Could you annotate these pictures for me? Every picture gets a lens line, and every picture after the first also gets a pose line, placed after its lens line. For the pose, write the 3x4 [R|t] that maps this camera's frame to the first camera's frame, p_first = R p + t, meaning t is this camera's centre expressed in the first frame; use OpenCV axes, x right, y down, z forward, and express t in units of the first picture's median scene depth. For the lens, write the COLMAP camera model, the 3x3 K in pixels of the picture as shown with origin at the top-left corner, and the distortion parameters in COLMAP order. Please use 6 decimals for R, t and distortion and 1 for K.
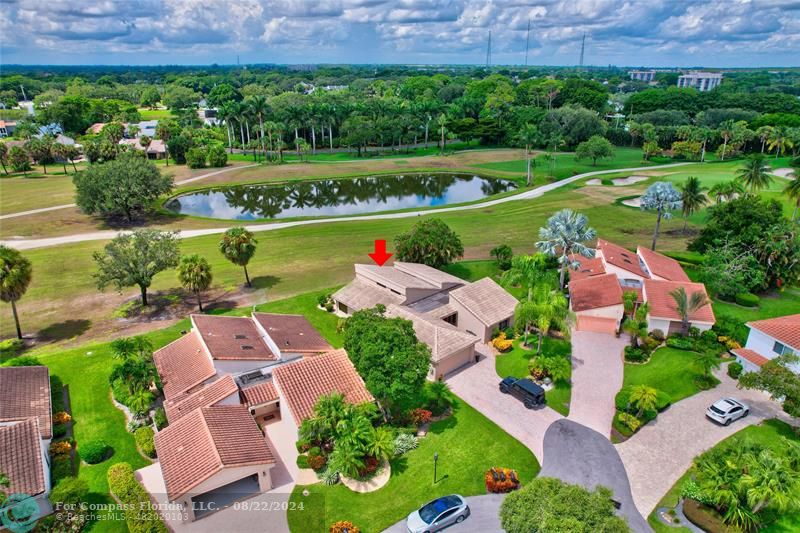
lens RADIAL K [[512.4, 0, 400.0], [0, 512.4, 266.5], [0, 0, 1]] dist [-0.083268, 0.079547]
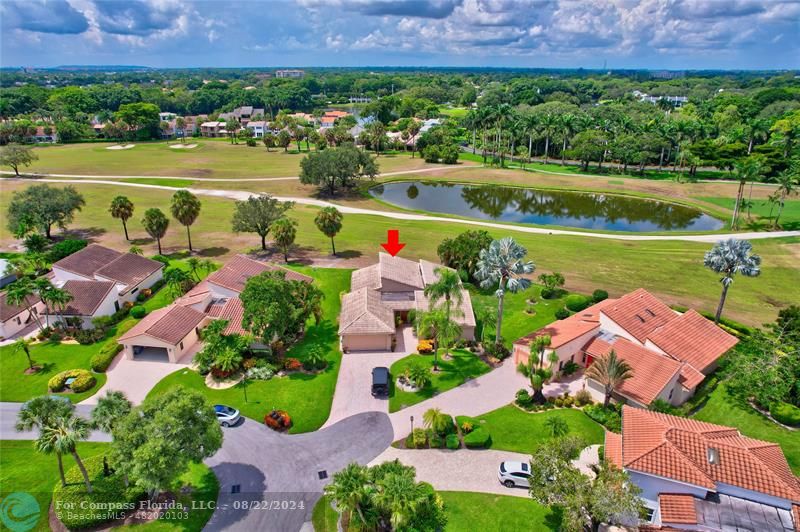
lens RADIAL K [[510.1, 0, 400.0], [0, 510.1, 266.0], [0, 0, 1]] dist [-0.072198, 0.059696]
pose [[0.786650, 0.226833, -0.574220, 0.597277], [-0.230296, 0.970743, 0.067978, -0.060270], [0.572840, 0.078765, 0.815874, 0.061285]]
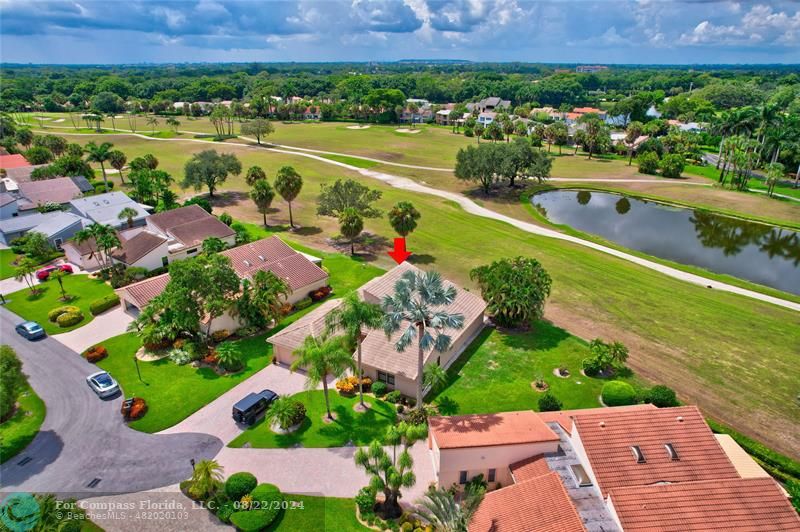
lens RADIAL K [[510.1, 0, 400.0], [0, 510.1, 266.0], [0, 0, 1]] dist [-0.072198, 0.059696]
pose [[0.333898, 0.352275, -0.874308, 0.734177], [-0.350471, 0.907441, 0.231780, -0.209586], [0.875033, 0.229028, 0.426455, 0.535109]]
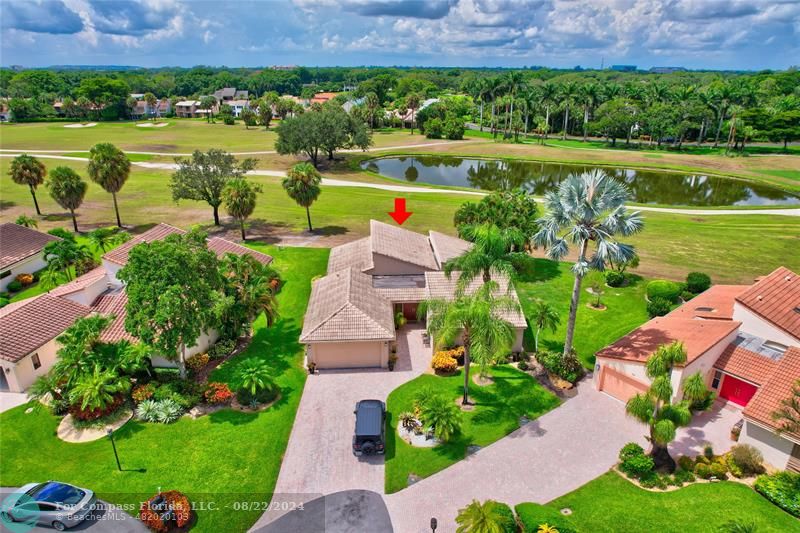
lens RADIAL K [[512.4, 0, 400.0], [0, 512.4, 266.5], [0, 0, 1]] dist [-0.083268, 0.079547]
pose [[0.791718, 0.224803, -0.568020, 0.402711], [-0.228730, 0.971278, 0.065590, 0.003678], [0.566450, 0.077994, 0.820397, 0.341558]]
